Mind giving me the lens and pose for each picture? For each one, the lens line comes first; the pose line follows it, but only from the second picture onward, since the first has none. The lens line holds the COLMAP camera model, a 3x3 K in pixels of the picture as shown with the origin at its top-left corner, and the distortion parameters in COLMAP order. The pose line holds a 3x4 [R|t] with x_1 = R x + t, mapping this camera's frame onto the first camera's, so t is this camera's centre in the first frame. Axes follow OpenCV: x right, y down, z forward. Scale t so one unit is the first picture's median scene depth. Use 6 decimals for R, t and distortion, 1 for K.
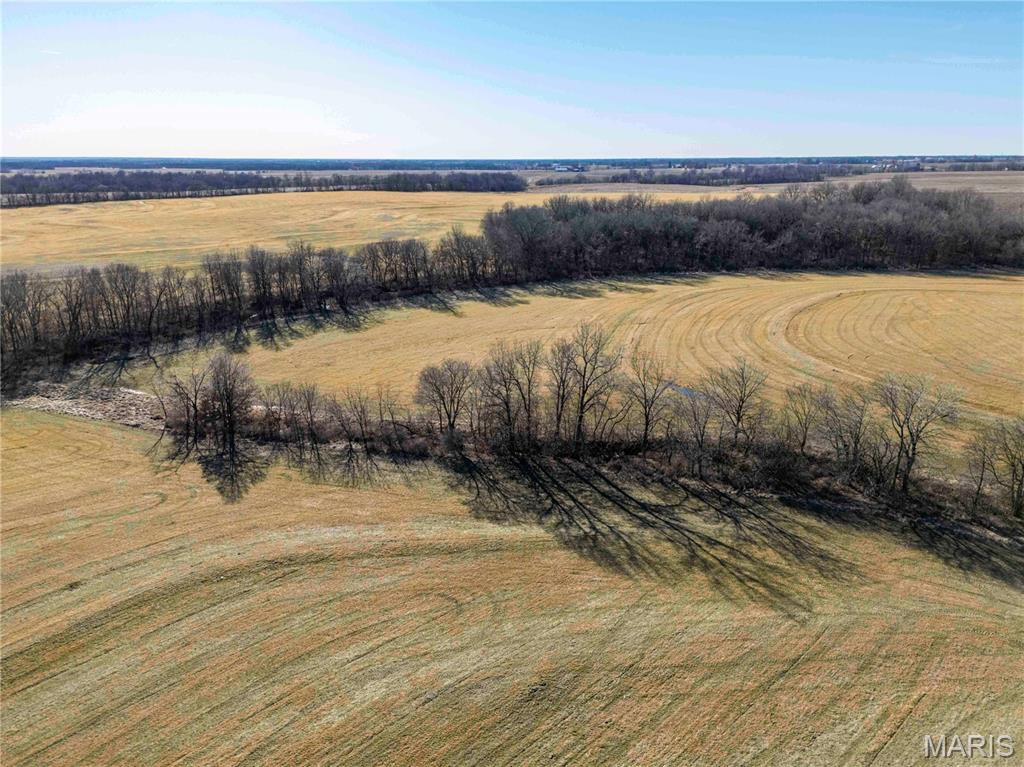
lens RADIAL K [[751.6, 0, 513.6], [0, 751.6, 378.8], [0, 0, 1]] dist [0.066421, -0.050047]
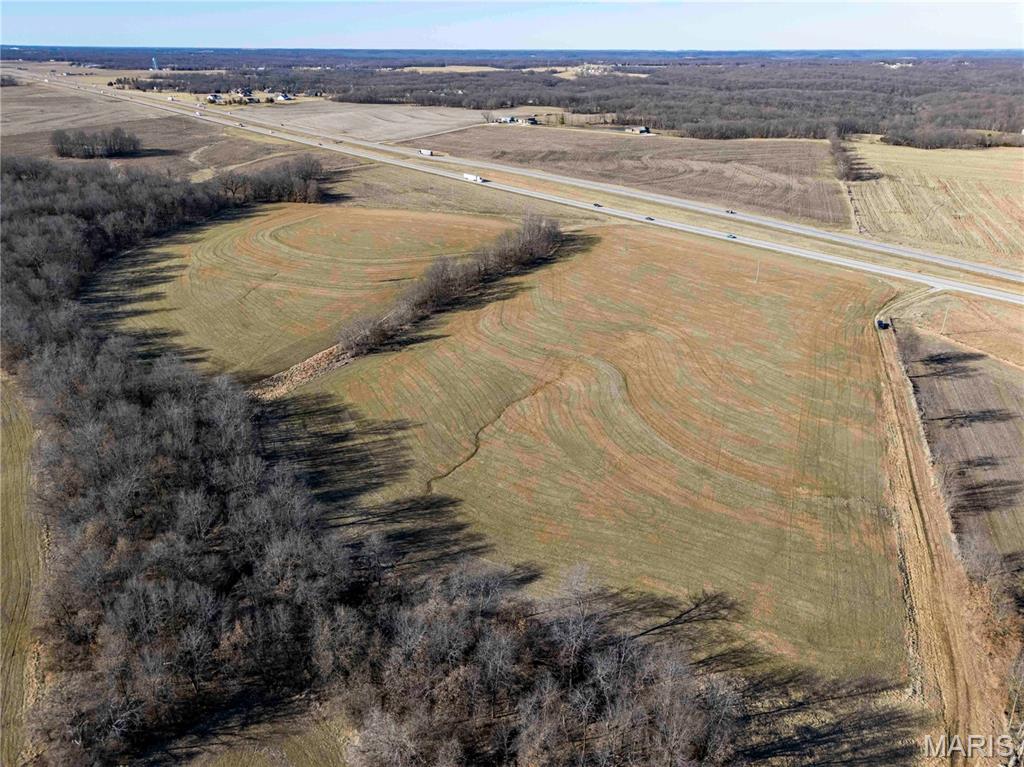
lens RADIAL K [[751.6, 0, 515.0], [0, 751.6, 383.2], [0, 0, 1]] dist [0.066421, -0.050047]
pose [[0.108246, -0.400676, 0.909803, -2.946066], [0.278397, 0.890779, 0.359175, -0.635910], [-0.954347, 0.214407, 0.207971, 0.138389]]
